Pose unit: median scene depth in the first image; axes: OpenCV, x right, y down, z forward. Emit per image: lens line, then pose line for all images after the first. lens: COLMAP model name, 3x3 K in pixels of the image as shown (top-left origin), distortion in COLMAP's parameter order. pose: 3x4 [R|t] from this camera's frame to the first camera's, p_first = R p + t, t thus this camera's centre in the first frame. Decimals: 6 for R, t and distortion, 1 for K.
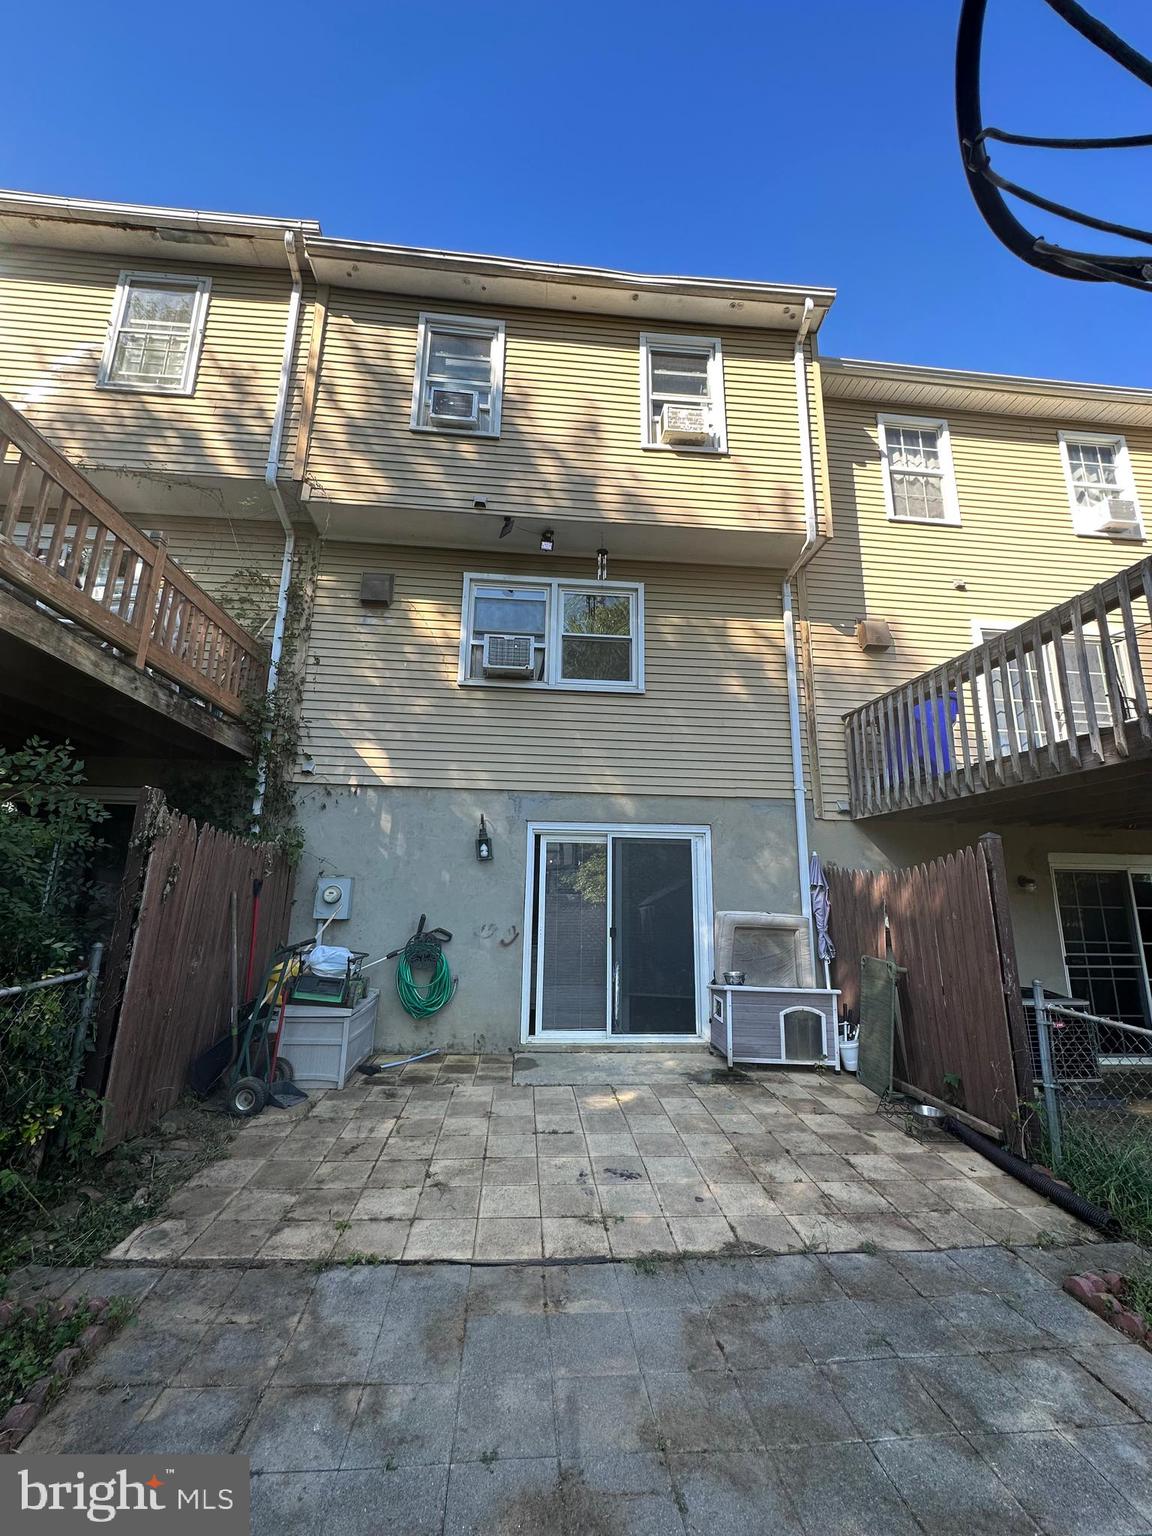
lens RADIAL K [[614.7, 0, 576.0], [0, 614.7, 768.0], [0, 0, 1]] dist [-0.000578, 0.000189]
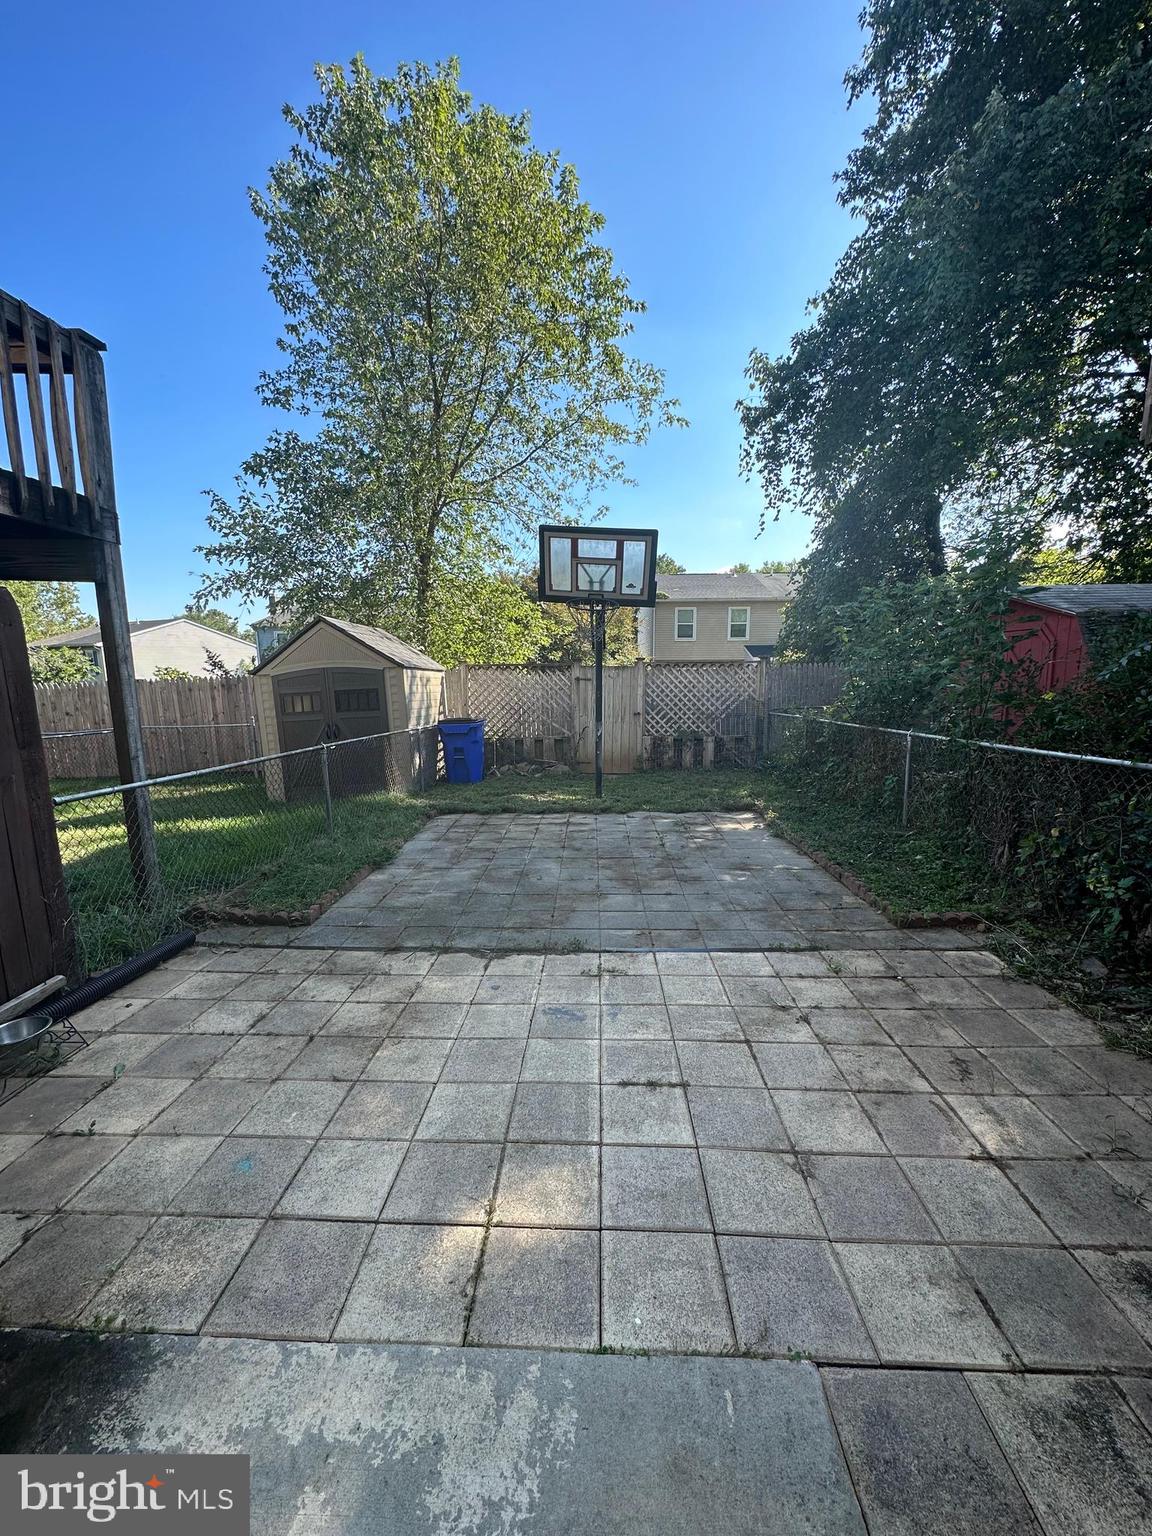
lens RADIAL K [[614.7, 0, 576.0], [0, 614.7, 768.0], [0, 0, 1]] dist [-0.000578, 0.000189]
pose [[-0.991836, -0.032362, 0.123345, -0.031758], [-0.037950, 0.998344, -0.043221, 0.394318], [-0.121742, -0.047549, -0.991422, 1.939388]]
